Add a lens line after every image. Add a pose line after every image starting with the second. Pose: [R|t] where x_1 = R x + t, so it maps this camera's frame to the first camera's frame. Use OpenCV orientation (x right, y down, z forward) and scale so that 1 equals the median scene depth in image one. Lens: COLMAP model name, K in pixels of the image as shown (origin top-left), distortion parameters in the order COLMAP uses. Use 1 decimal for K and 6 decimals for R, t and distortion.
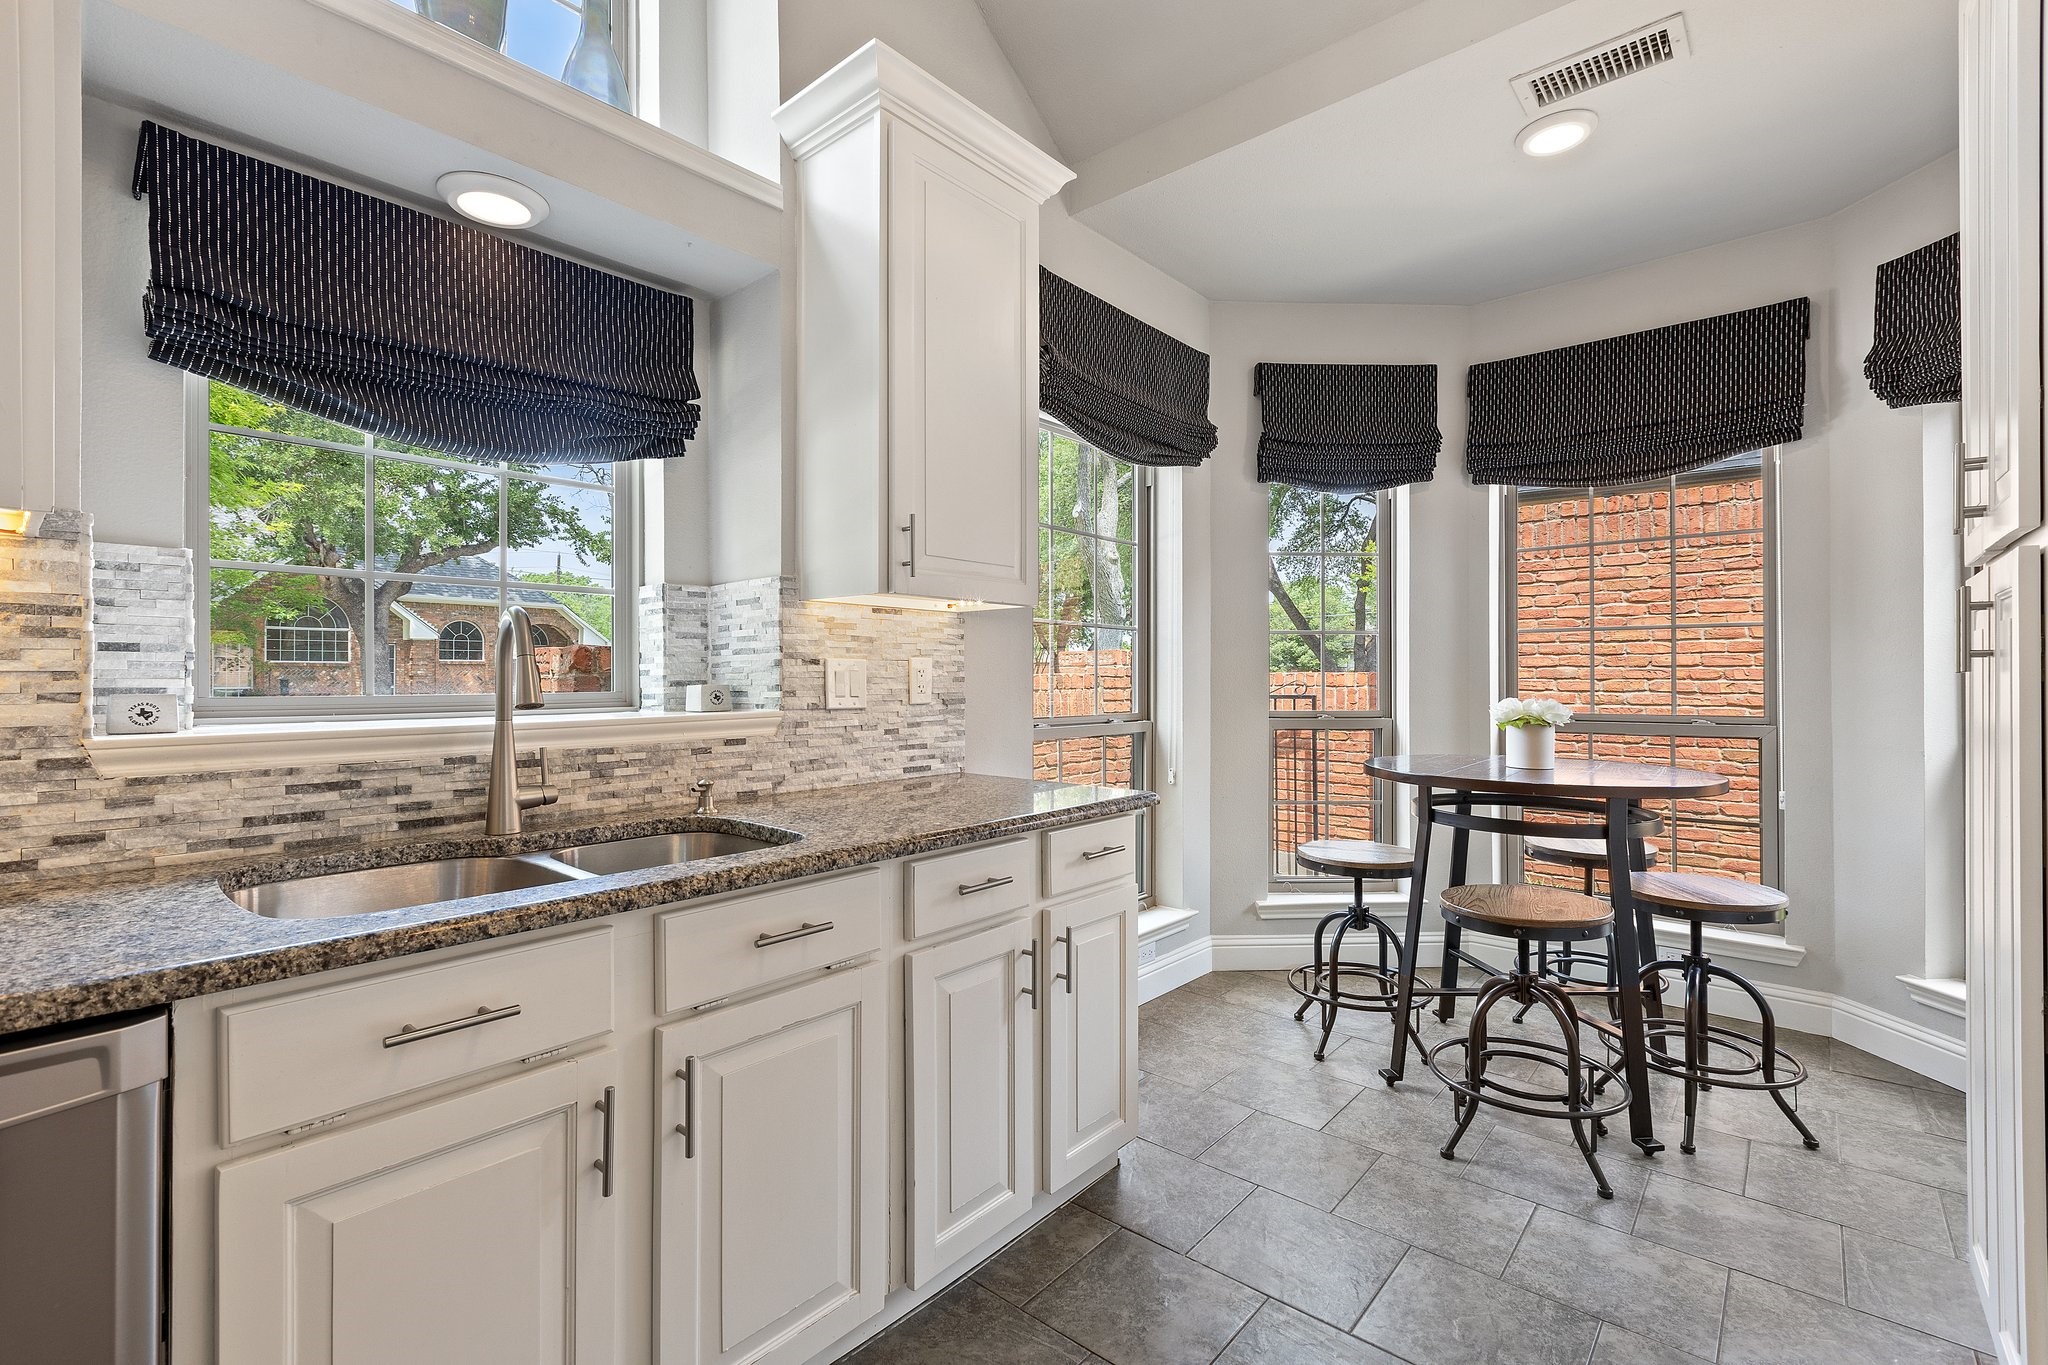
lens RADIAL K [[909.3, 0, 1019.4], [0, 909.3, 674.6], [0, 0, 1]] dist [-0.001612, -0.000174]
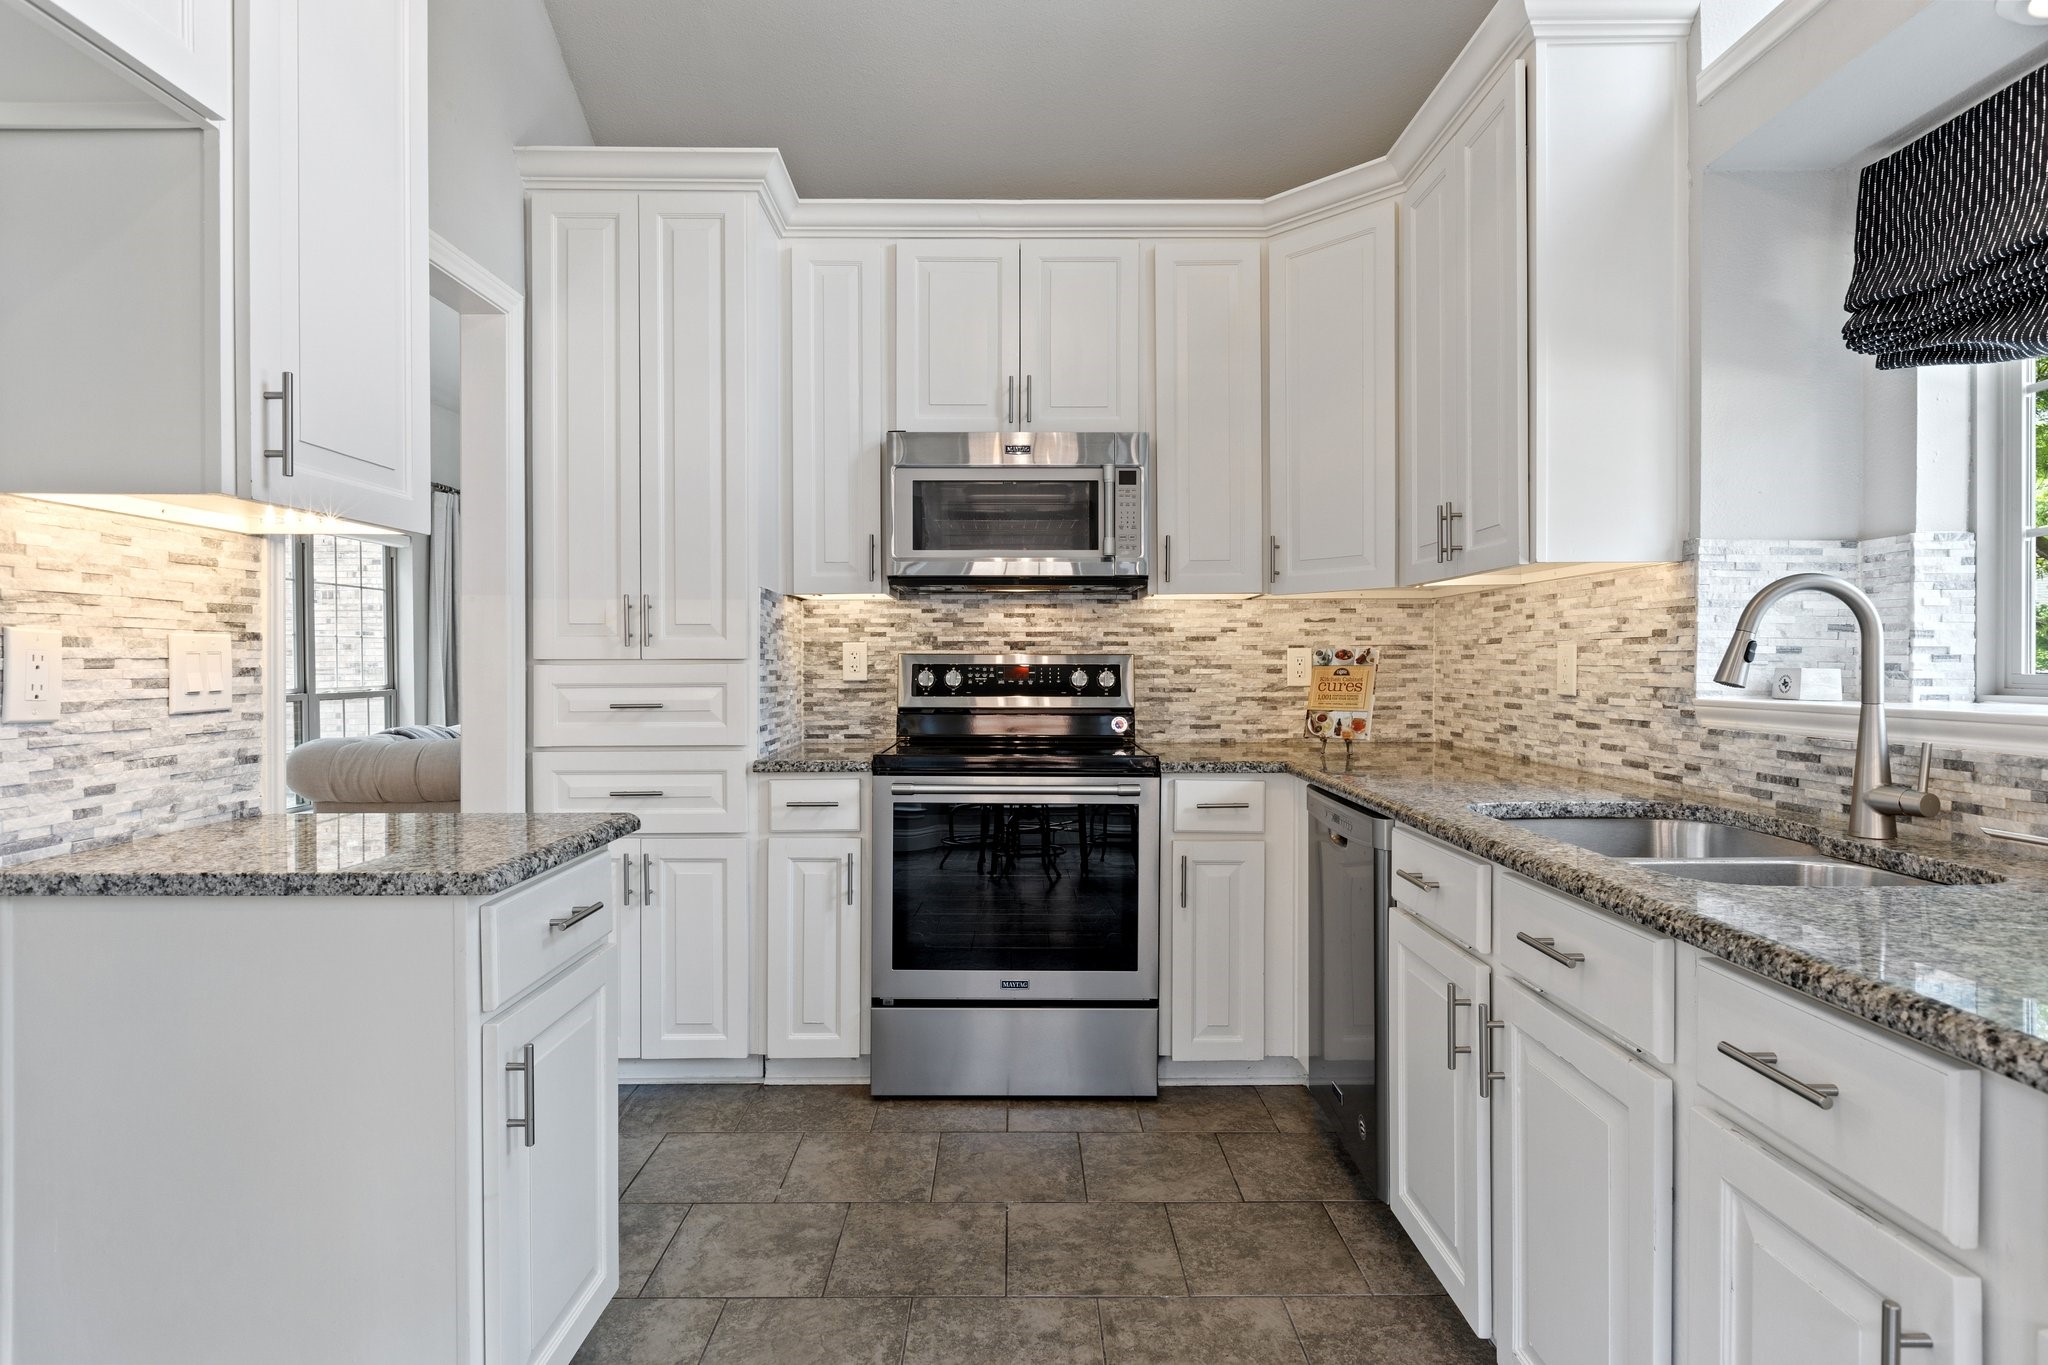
lens RADIAL K [[1122.6, 0, 1022.8], [0, 1122.6, 675.5], [0, 0, 1]] dist [0.001717, 0.000275]
pose [[-0.751384, 0.009741, -0.659793, 0.808334], [0.002819, 0.999929, 0.011553, 0.011092], [0.659859, 0.006821, -0.751359, 1.423972]]
